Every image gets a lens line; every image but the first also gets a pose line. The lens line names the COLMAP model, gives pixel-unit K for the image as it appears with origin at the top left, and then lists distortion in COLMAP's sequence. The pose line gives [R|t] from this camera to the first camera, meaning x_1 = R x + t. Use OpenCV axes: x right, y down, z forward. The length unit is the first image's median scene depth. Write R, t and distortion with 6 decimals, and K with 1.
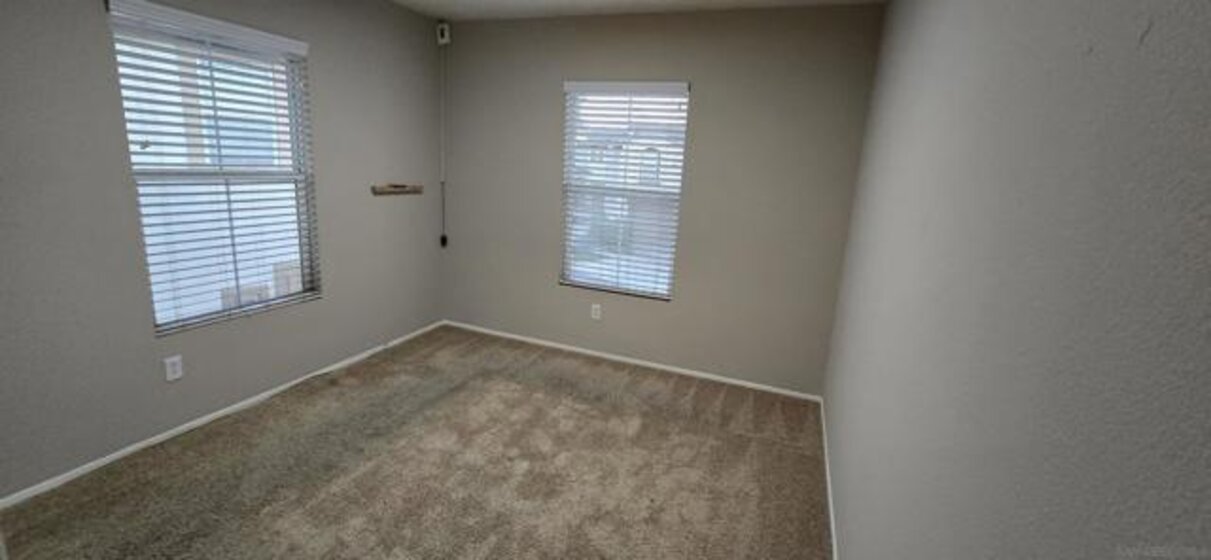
lens RADIAL K [[498.2, 0, 608.0], [0, 498.2, 273.0], [0, 0, 1]] dist [-0.002223, -0.000274]
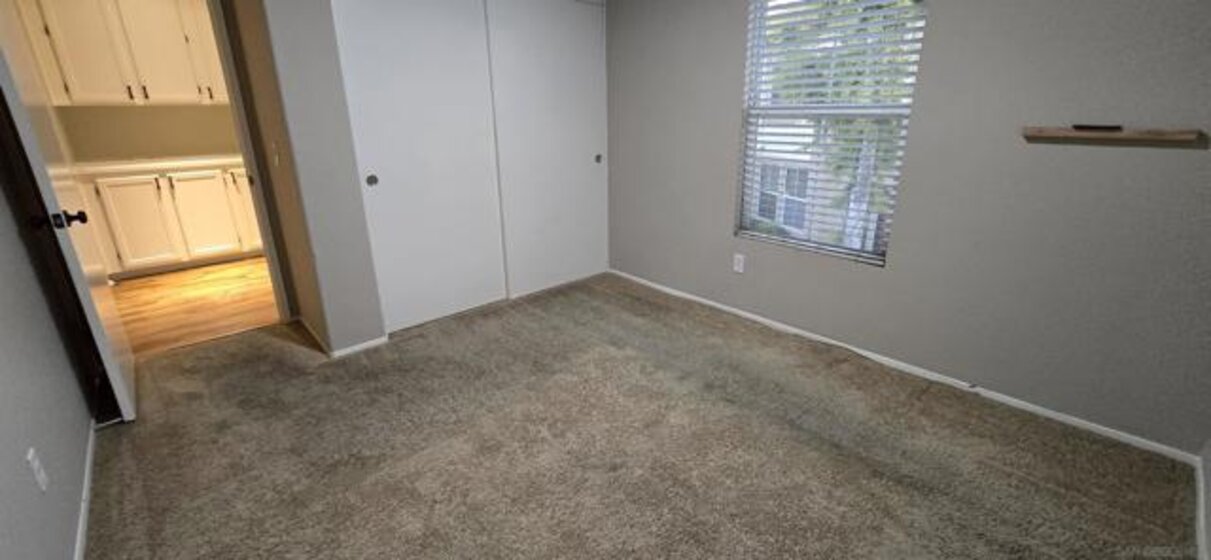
lens RADIAL K [[498.2, 0, 608.0], [0, 498.2, 273.0], [0, 0, 1]] dist [-0.002223, -0.000274]
pose [[-0.434357, 0.229067, -0.871127, 0.319192], [-0.211471, 0.914158, 0.345824, -0.126614], [0.875565, 0.334429, -0.348630, 0.920822]]
